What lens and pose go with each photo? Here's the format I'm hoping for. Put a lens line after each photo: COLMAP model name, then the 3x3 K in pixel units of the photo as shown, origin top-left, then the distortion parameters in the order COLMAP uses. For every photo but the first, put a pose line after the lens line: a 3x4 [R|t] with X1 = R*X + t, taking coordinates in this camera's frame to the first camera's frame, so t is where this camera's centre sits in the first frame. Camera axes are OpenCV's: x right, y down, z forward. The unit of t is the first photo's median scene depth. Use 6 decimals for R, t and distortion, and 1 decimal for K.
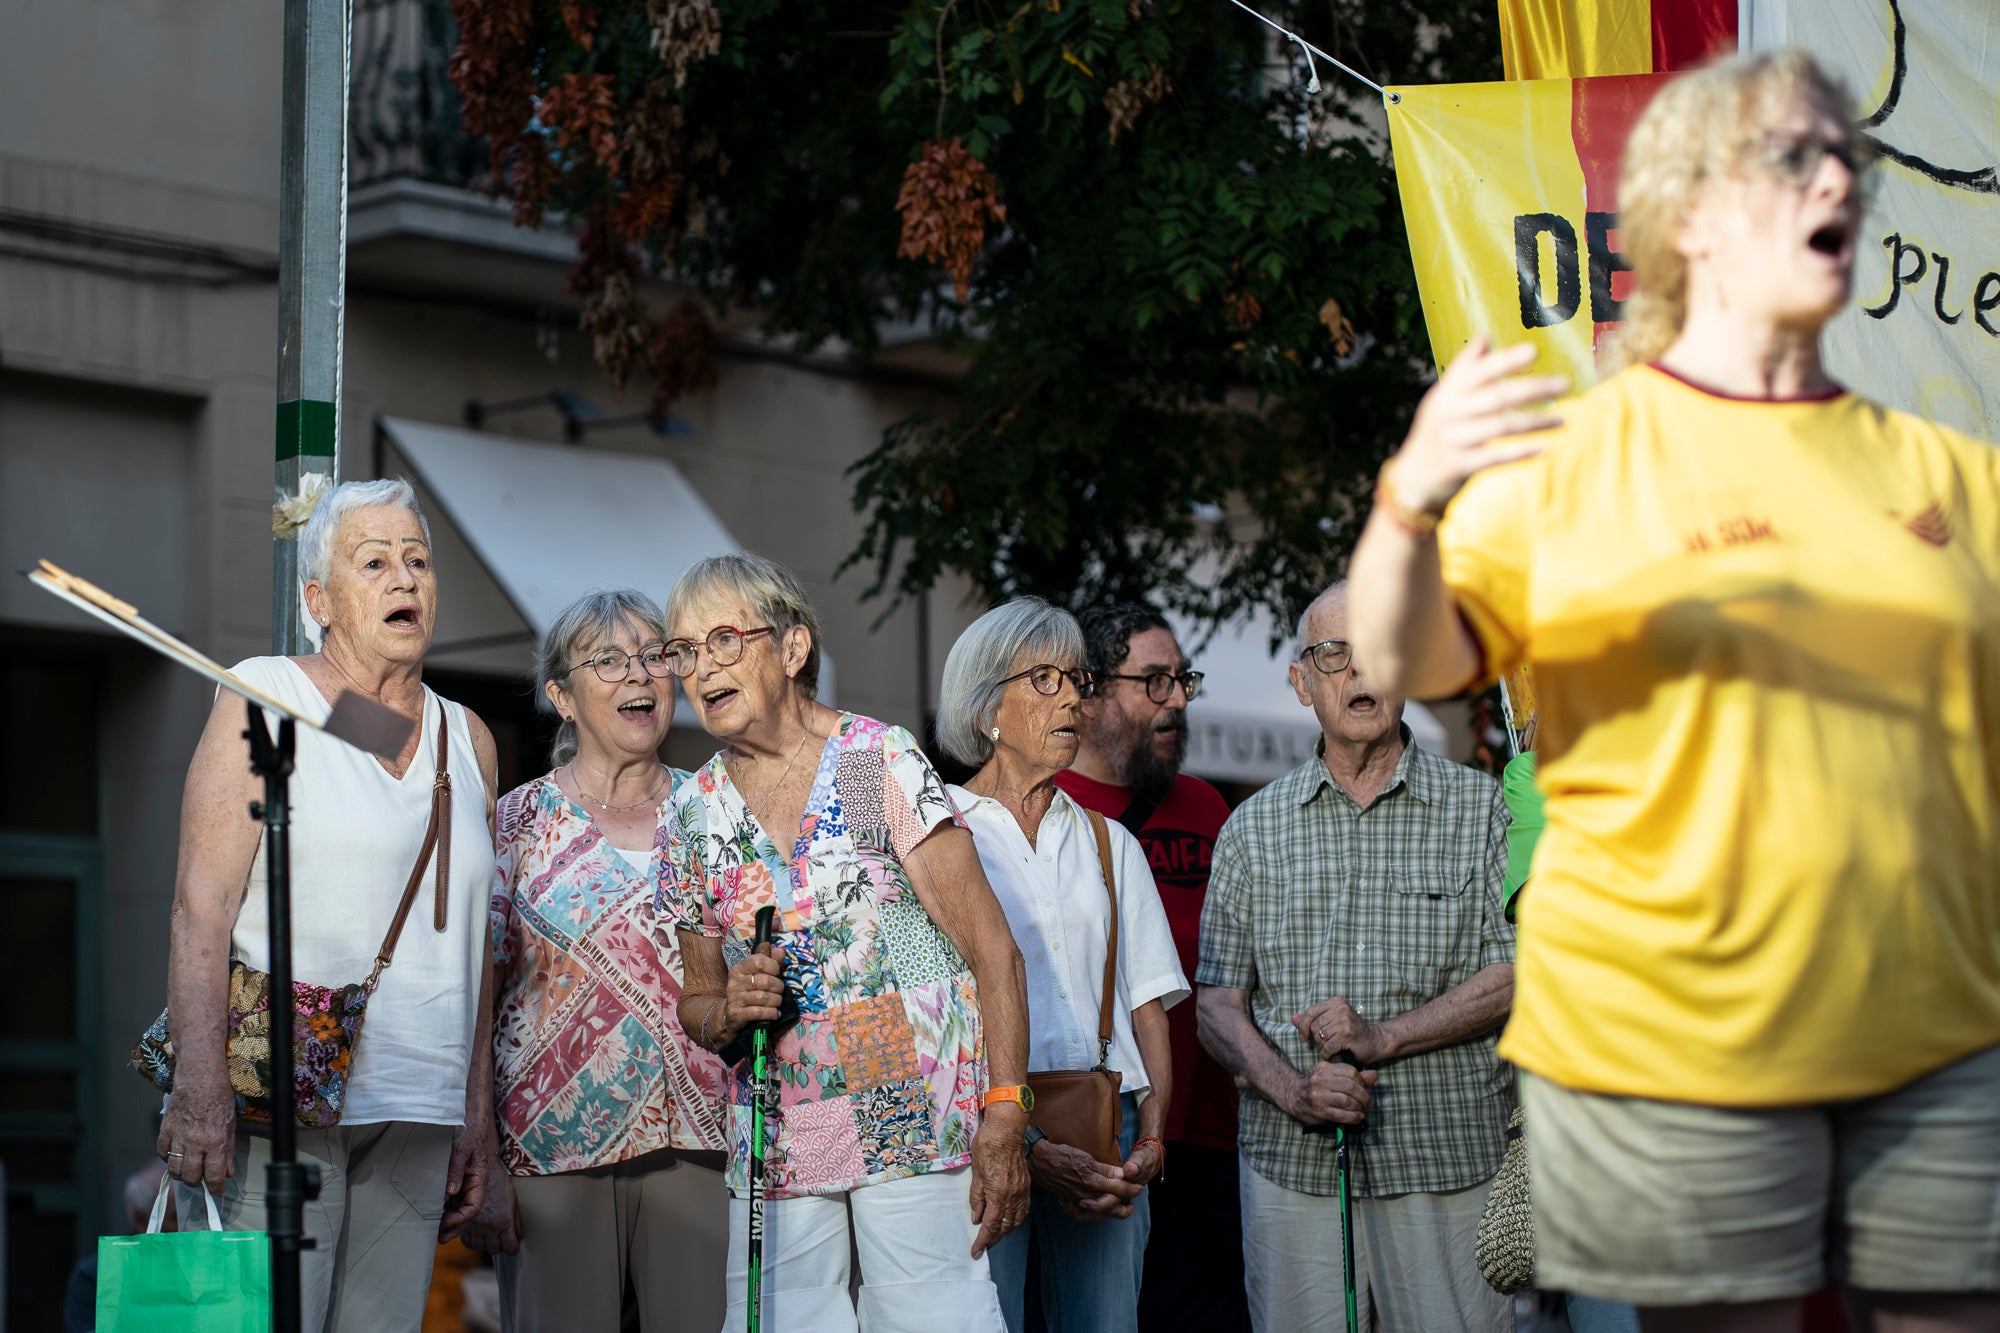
lens RADIAL K [[5196.0, 0, 1000.0], [0, 5196.0, 666.5], [0, 0, 1]] dist [-0.020251, -0.670962]
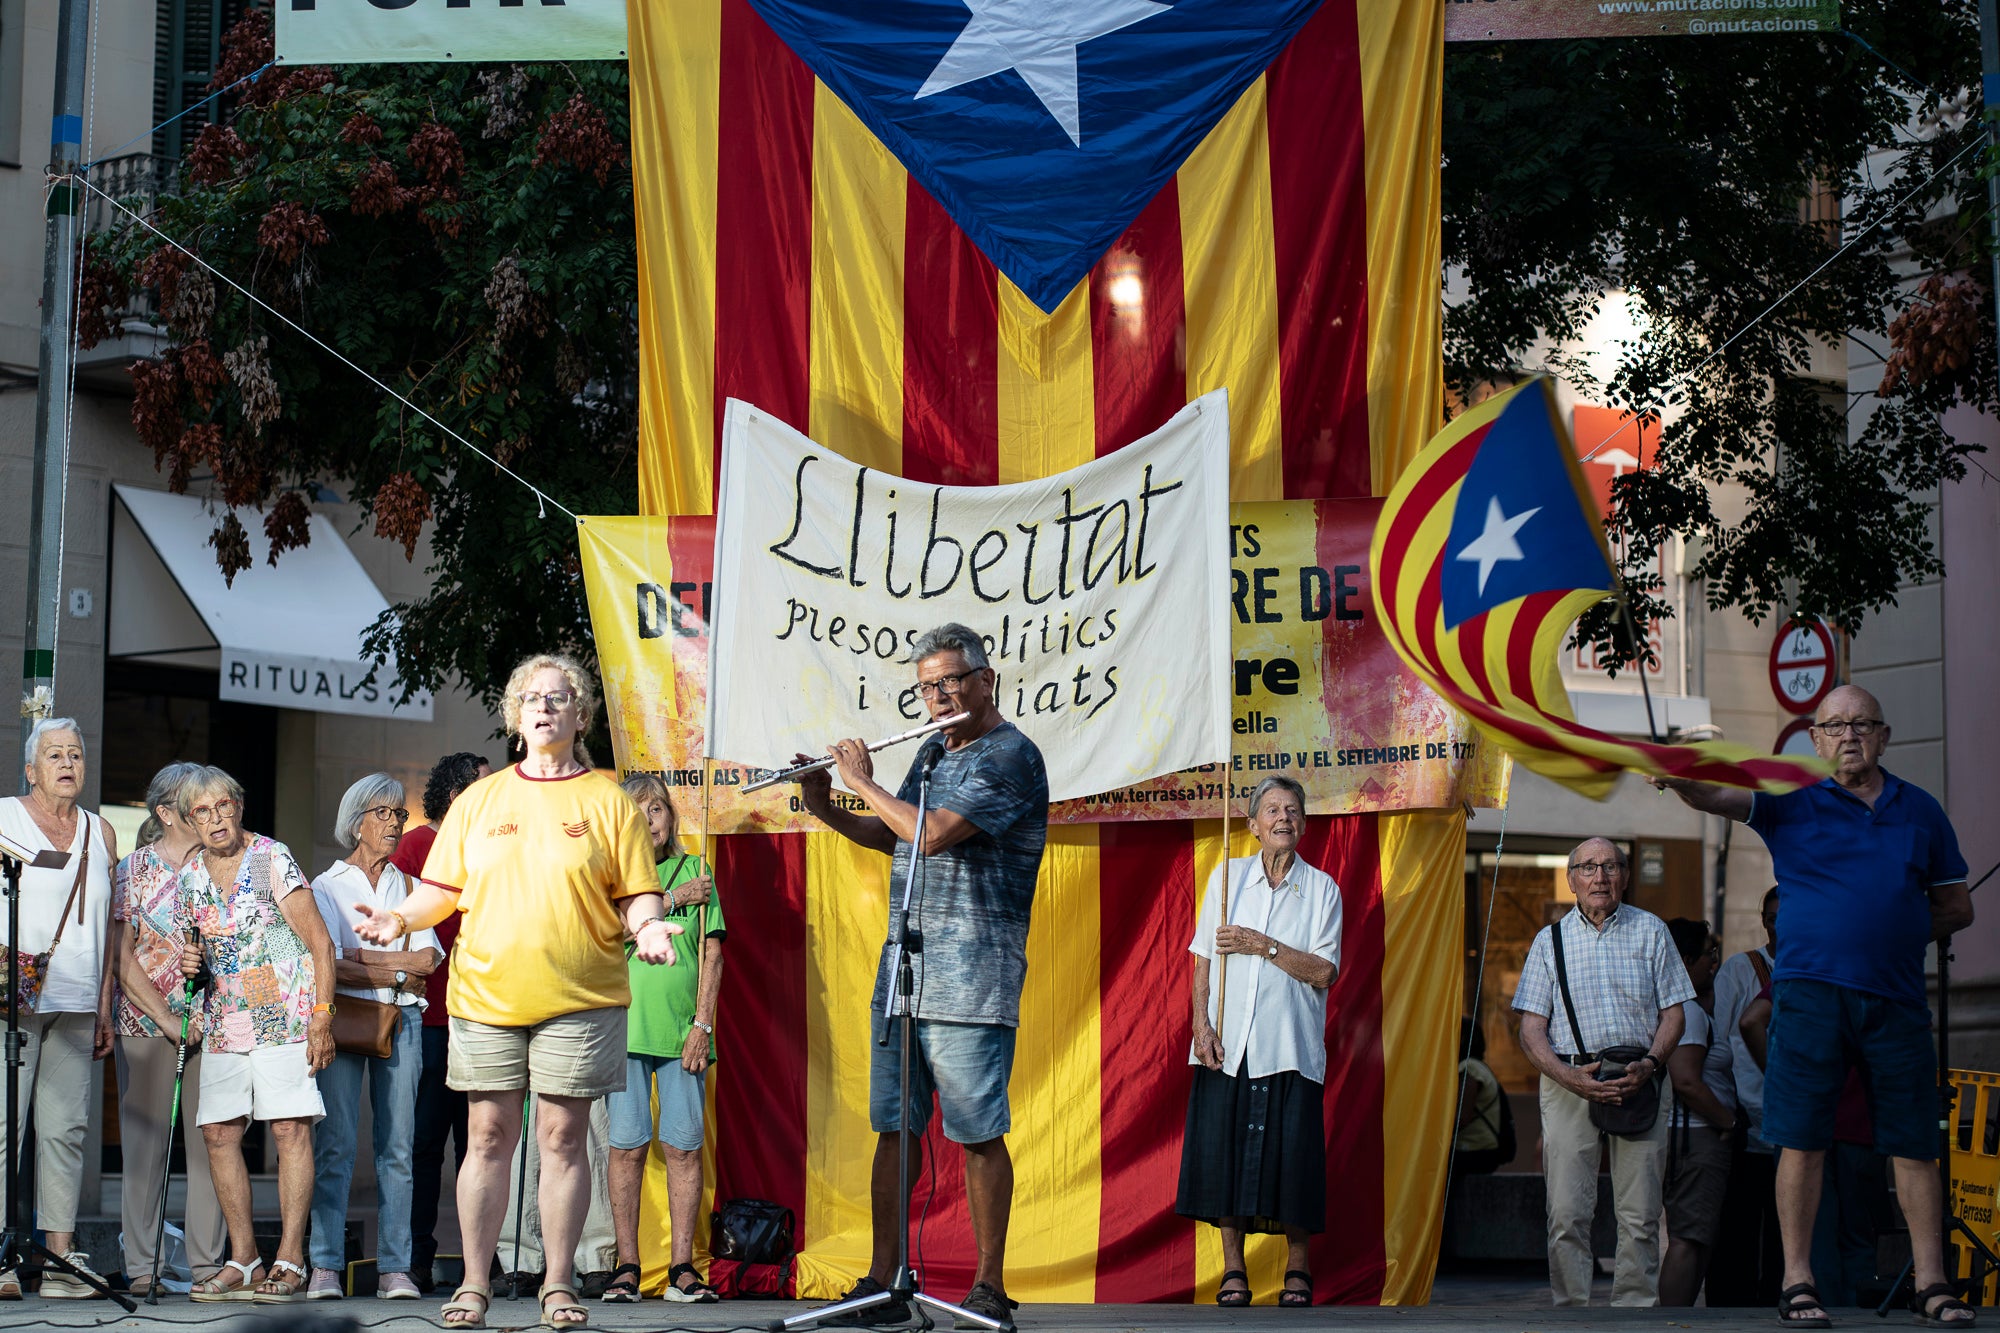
lens RADIAL K [[5196.0, 0, 1000.0], [0, 5196.0, 666.5], [0, 0, 1]] dist [-0.020251, -0.670962]
pose [[0.998539, 0.032657, 0.043049, 0.121470], [-0.033670, 0.999168, 0.023023, -0.081646], [-0.042261, -0.024439, 0.998808, -0.820681]]
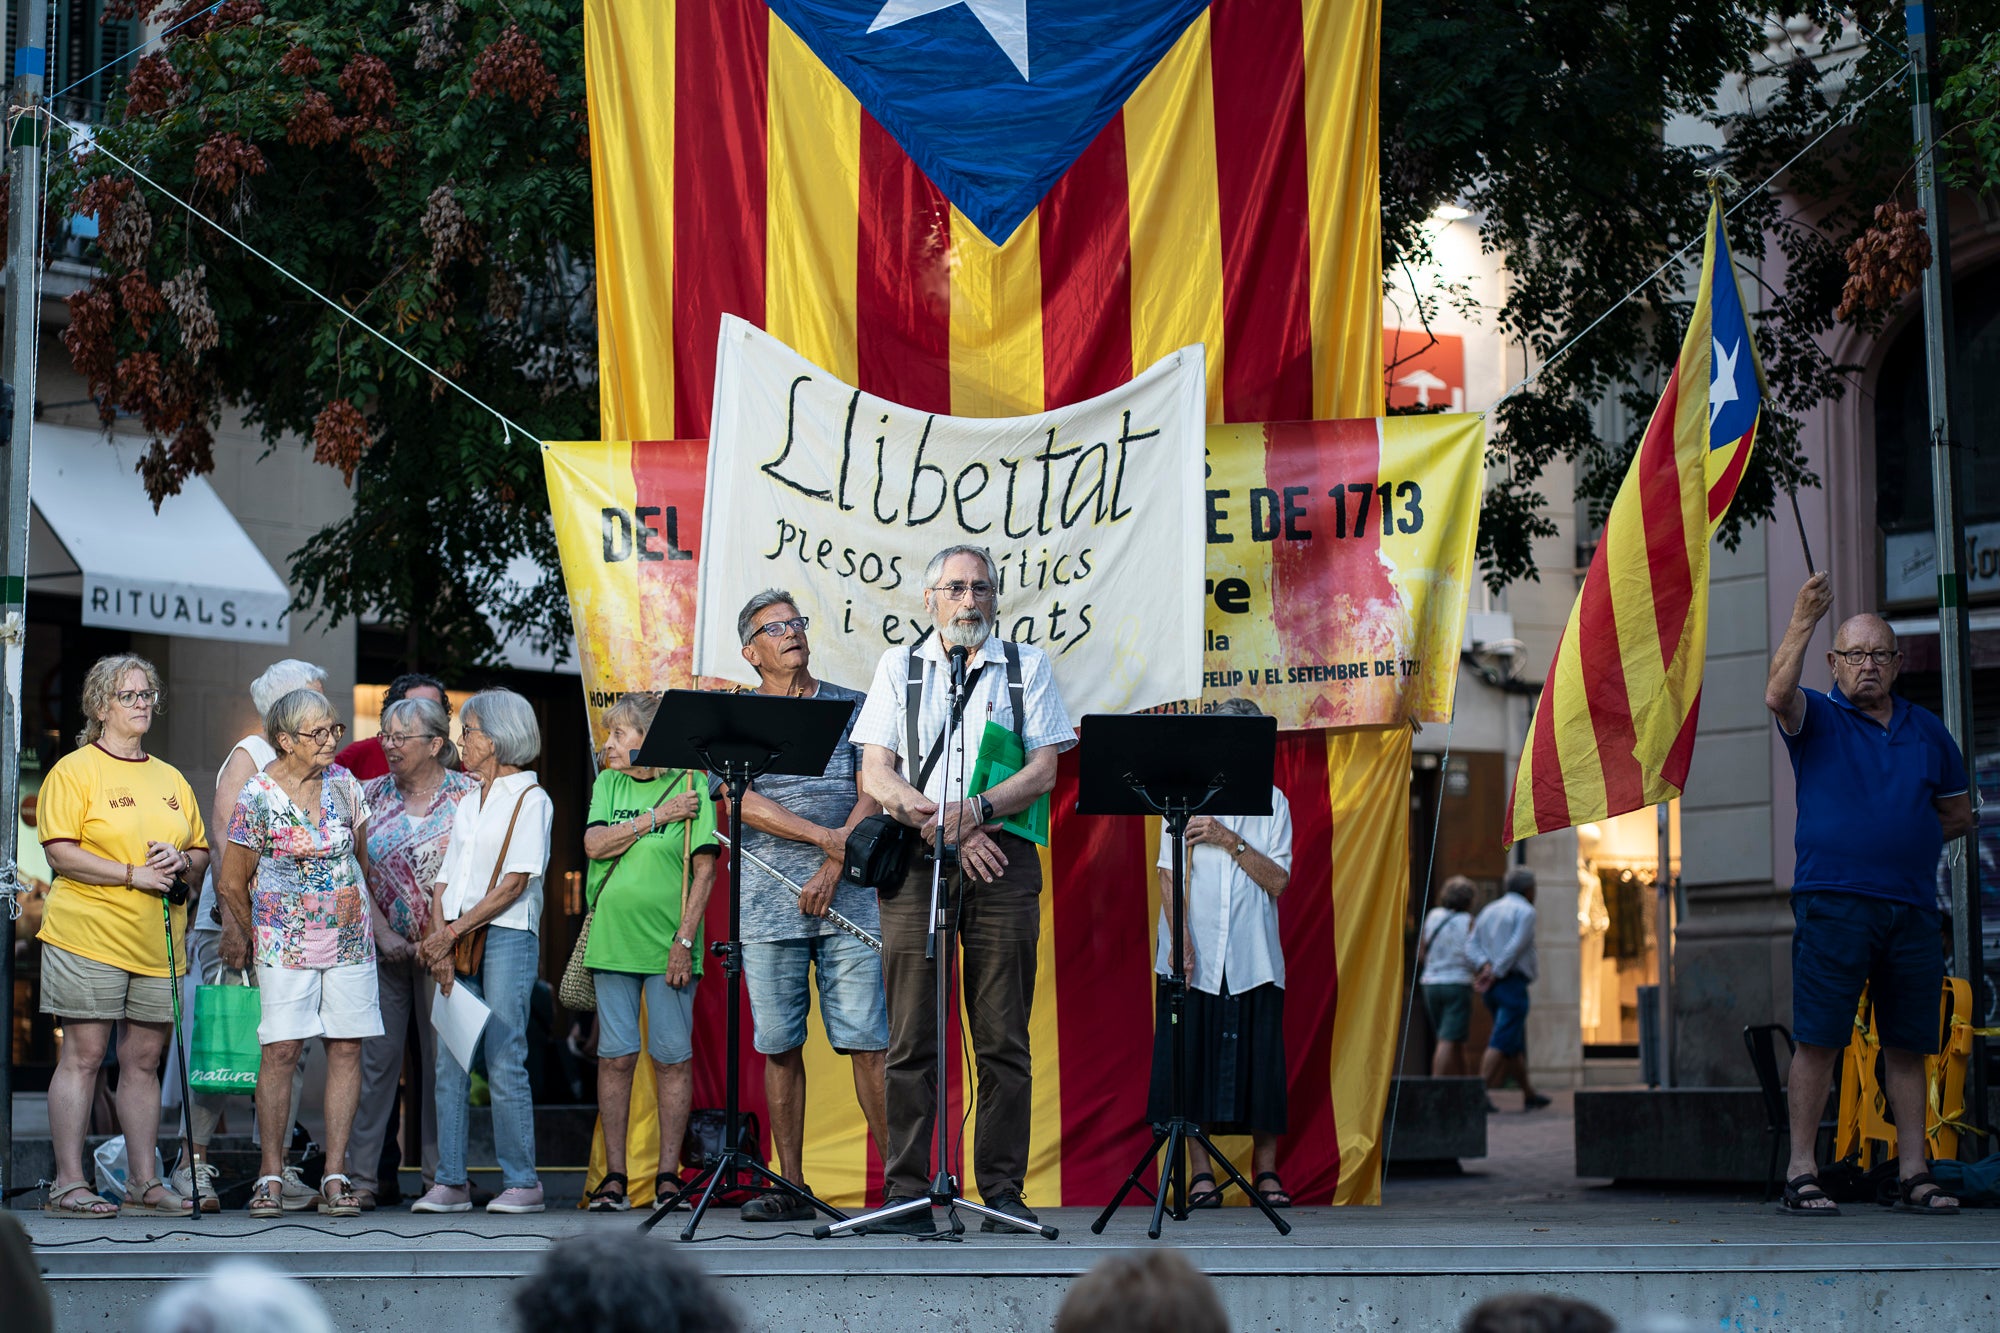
lens RADIAL K [[5196.0, 0, 1000.0], [0, 5196.0, 666.5], [0, 0, 1]] dist [-0.020251, -0.670962]
pose [[0.995021, 0.025033, 0.096467, 0.046542], [-0.028716, 0.998903, 0.036988, -0.080909], [-0.095435, -0.039574, 0.994649, -0.851709]]
